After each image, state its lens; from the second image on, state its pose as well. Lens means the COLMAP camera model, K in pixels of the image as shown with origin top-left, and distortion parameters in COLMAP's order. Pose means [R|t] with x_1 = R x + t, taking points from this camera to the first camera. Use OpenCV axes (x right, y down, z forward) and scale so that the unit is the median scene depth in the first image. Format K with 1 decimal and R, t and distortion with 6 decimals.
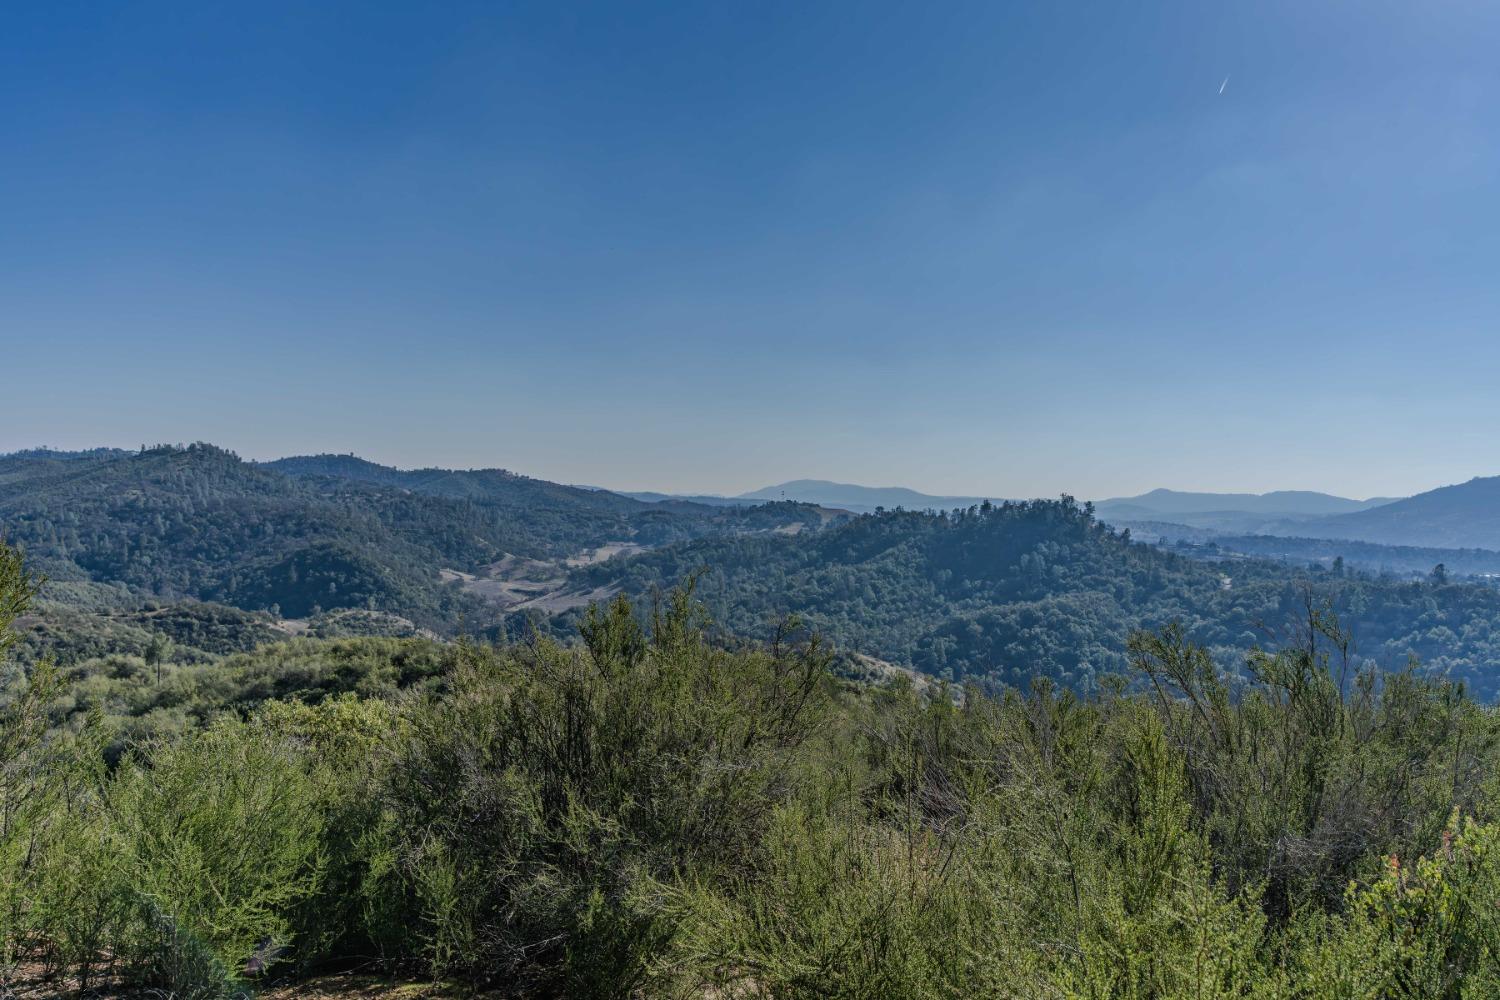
lens RADIAL K [[1034.5, 0, 736.9], [0, 1034.5, 501.4], [0, 0, 1]] dist [-0.006524, 0.008583]
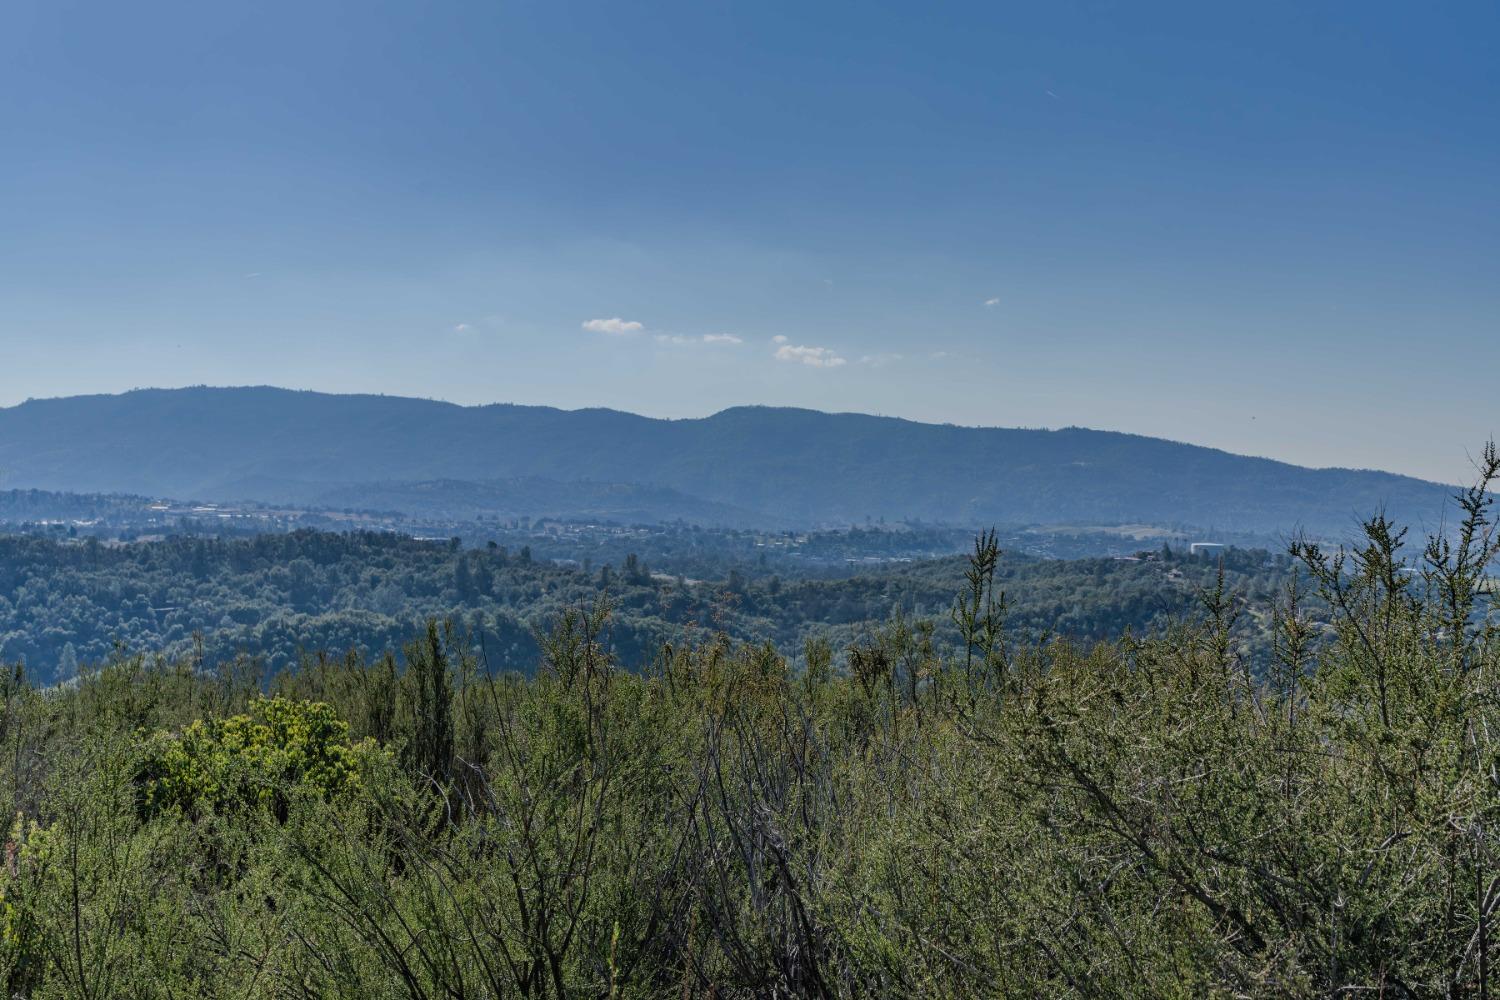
lens RADIAL K [[1453.4, 0, 730.8], [0, 1453.4, 500.6], [0, 0, 1]] dist [0.004711, 0.009930]
pose [[0.481179, -0.033035, 0.876000, -0.068310], [-0.010992, 0.998984, 0.043711, -0.023235], [-0.876554, -0.030662, 0.480326, -0.089145]]
